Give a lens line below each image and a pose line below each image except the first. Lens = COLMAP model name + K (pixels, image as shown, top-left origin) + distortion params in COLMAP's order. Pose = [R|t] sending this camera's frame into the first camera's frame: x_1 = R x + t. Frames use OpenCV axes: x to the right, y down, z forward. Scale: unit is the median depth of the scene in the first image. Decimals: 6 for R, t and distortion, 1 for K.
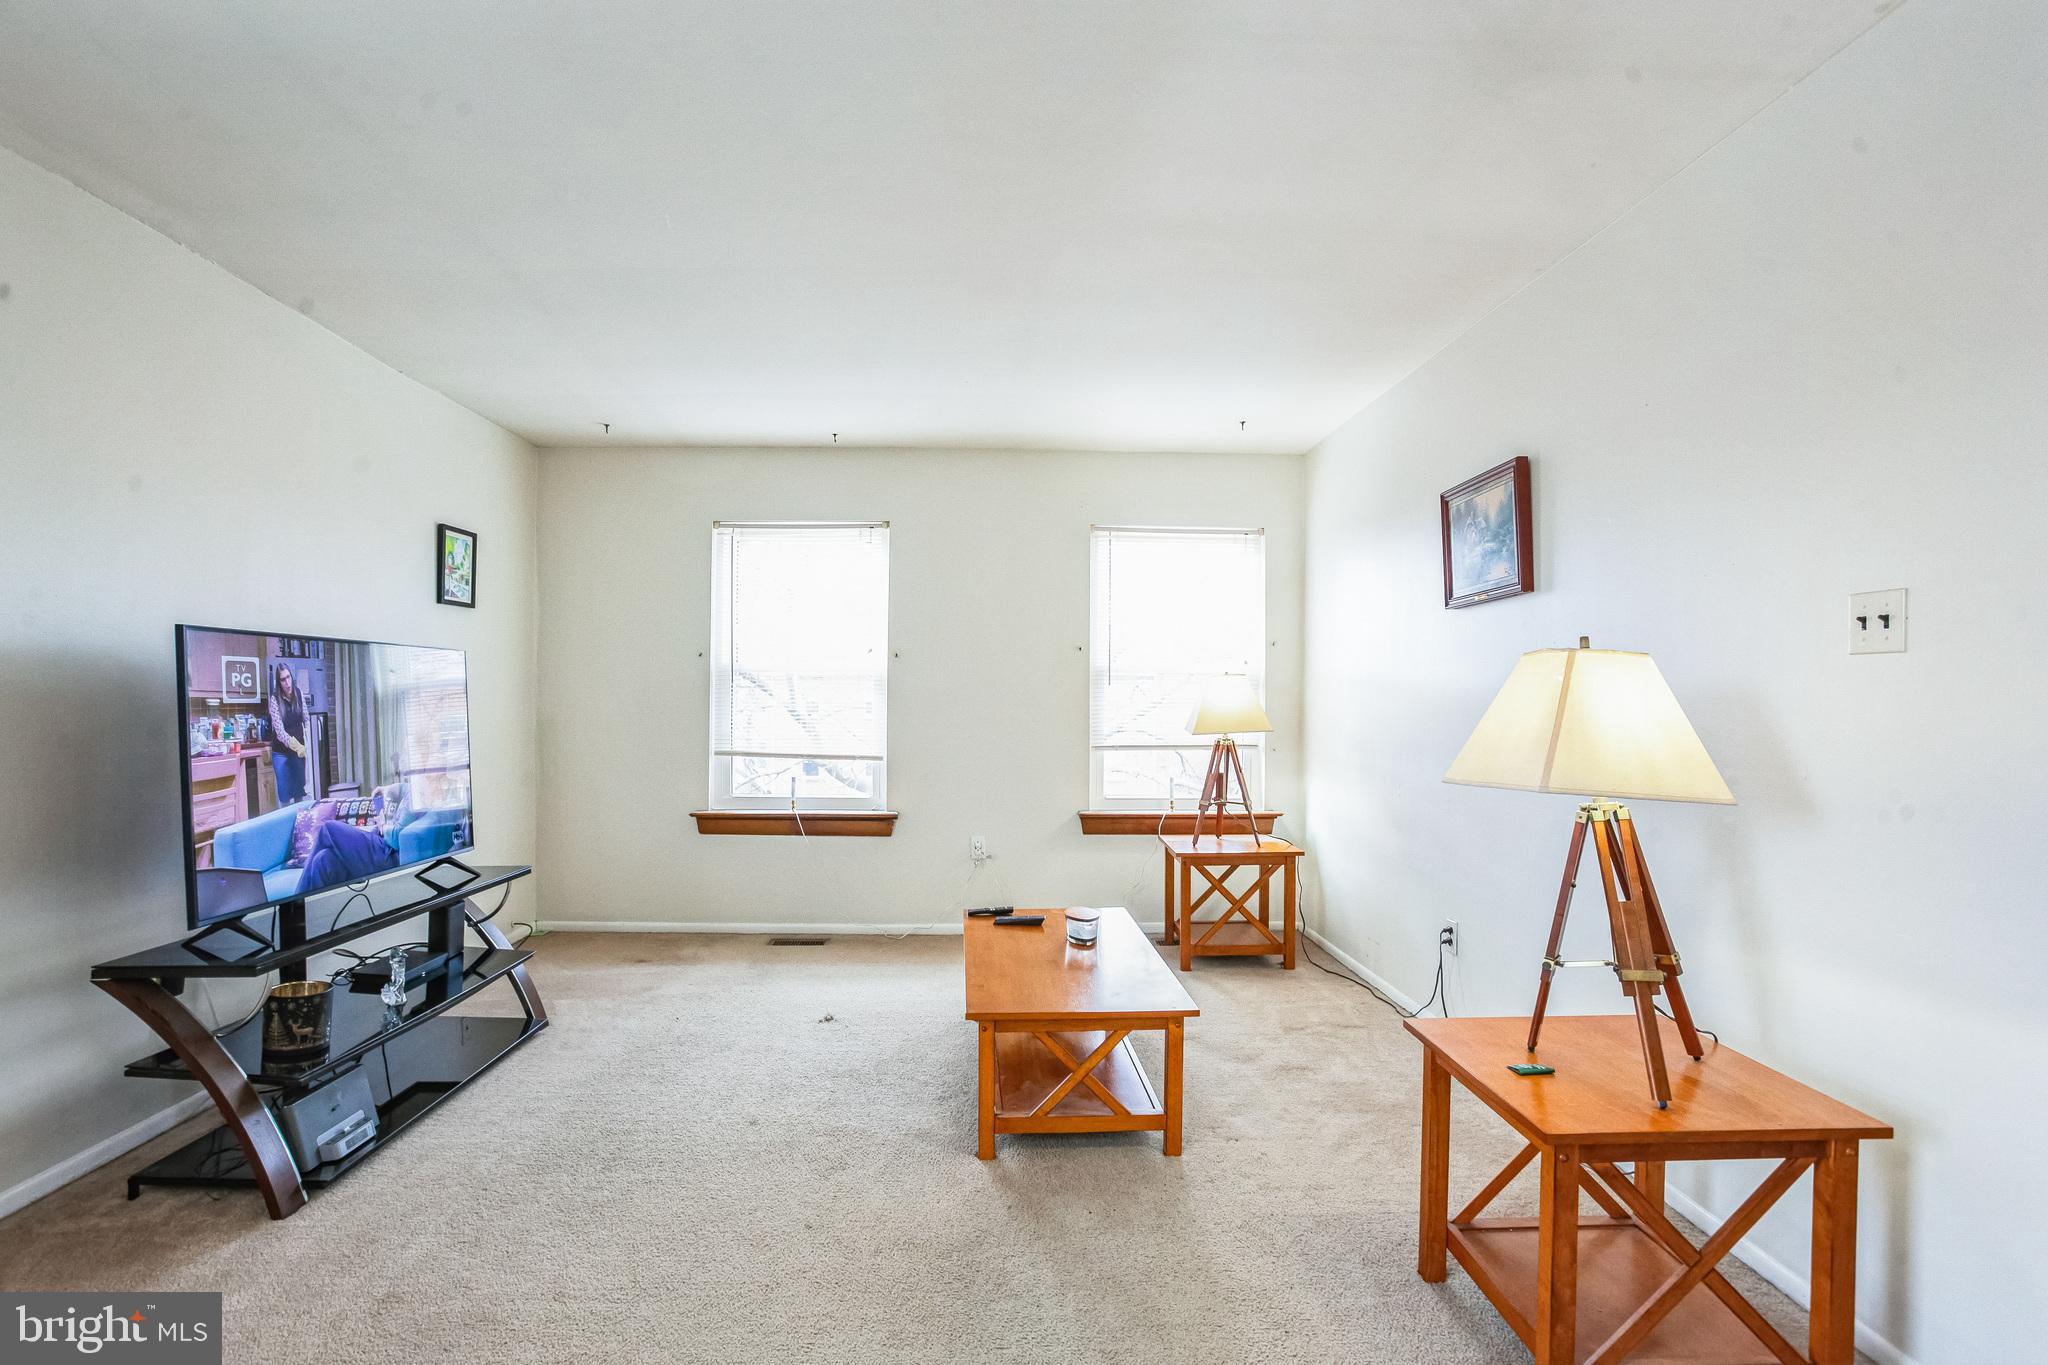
lens RADIAL K [[1023.6, 0, 1024.0], [0, 1023.6, 682.5], [0, 0, 1]] dist [-0.036775, 0.000729]
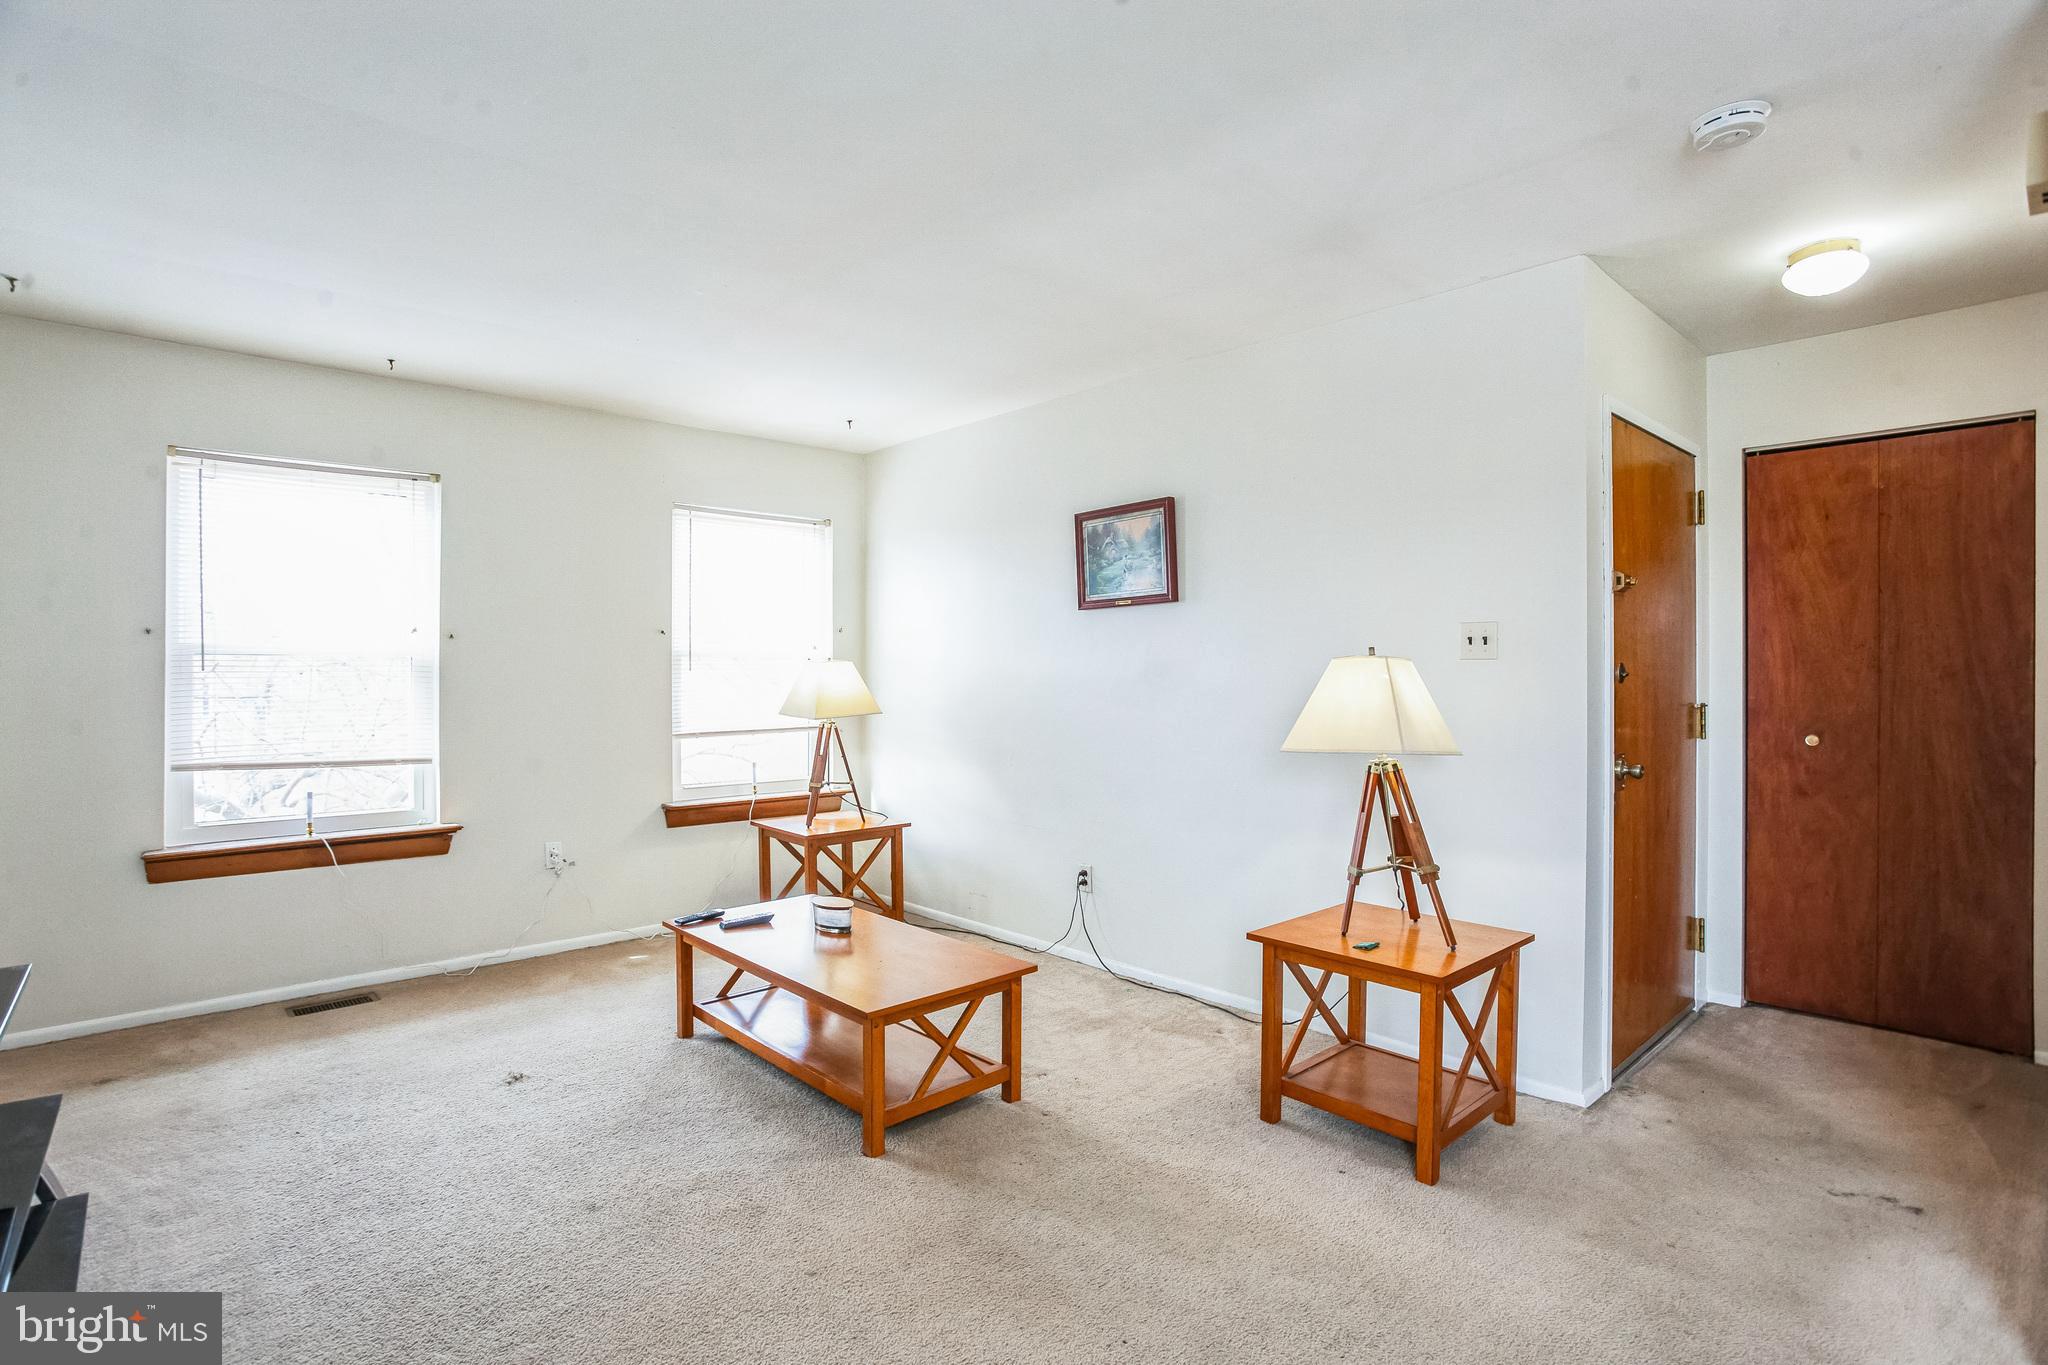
lens RADIAL K [[1016.9, 0, 1022.7], [0, 1016.9, 645.4], [0, 0, 1]] dist [-0.001033, 0.000520]
pose [[0.778733, 0.008998, 0.627291, -0.287292], [-0.003815, 0.999947, -0.009608, -0.012893], [-0.627344, 0.005089, 0.778726, 0.064344]]
